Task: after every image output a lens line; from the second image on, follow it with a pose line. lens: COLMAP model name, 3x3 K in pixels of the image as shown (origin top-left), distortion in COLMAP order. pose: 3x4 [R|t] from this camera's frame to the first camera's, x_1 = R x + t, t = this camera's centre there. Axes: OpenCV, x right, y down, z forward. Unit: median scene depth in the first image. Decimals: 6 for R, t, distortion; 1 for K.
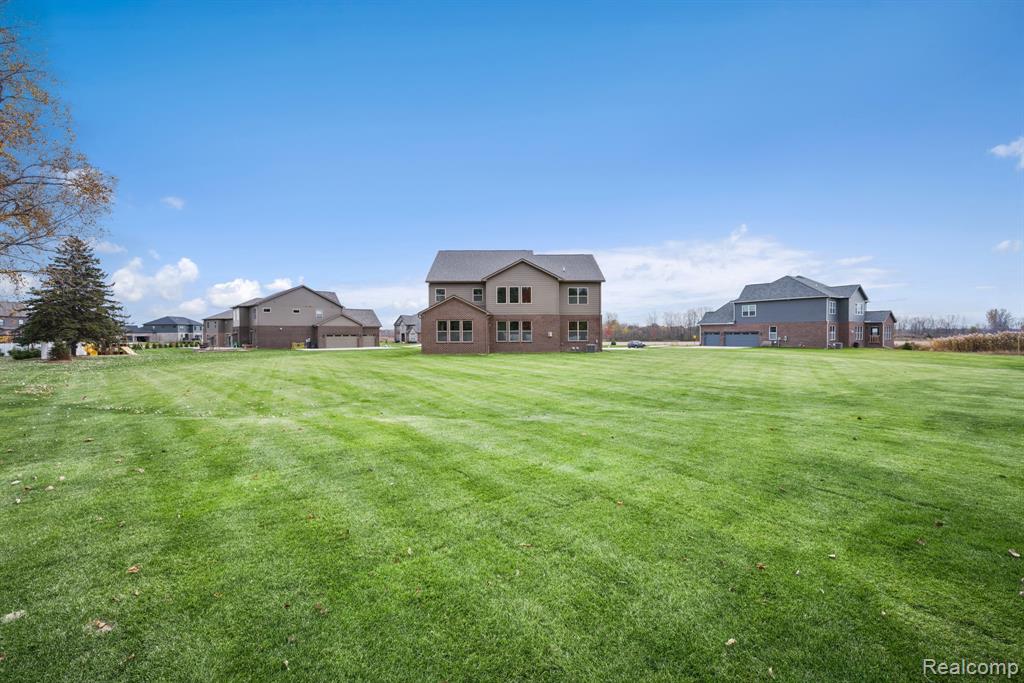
lens RADIAL K [[405.6, 0, 510.9], [0, 405.6, 348.1], [0, 0, 1]] dist [0.015746, 0.000029]
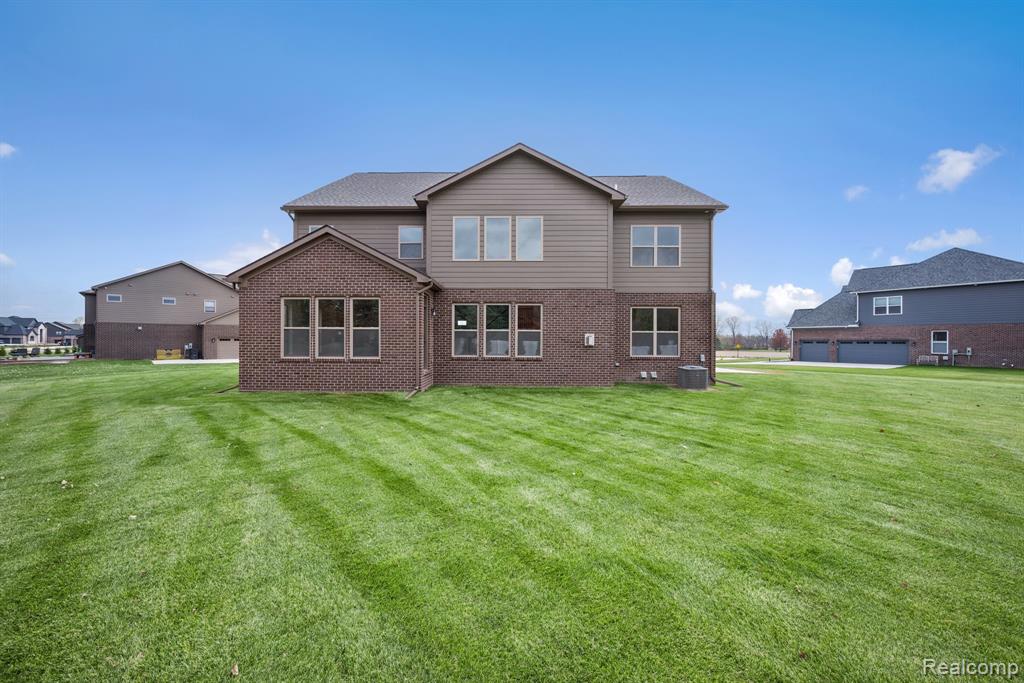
lens RADIAL K [[405.6, 0, 510.9], [0, 405.6, 348.1], [0, 0, 1]] dist [0.015746, 0.000029]
pose [[0.999836, 0.009775, 0.015237, 0.010749], [-0.009514, 0.999808, -0.017107, -0.012569], [-0.015402, 0.016960, 0.999738, 0.418302]]
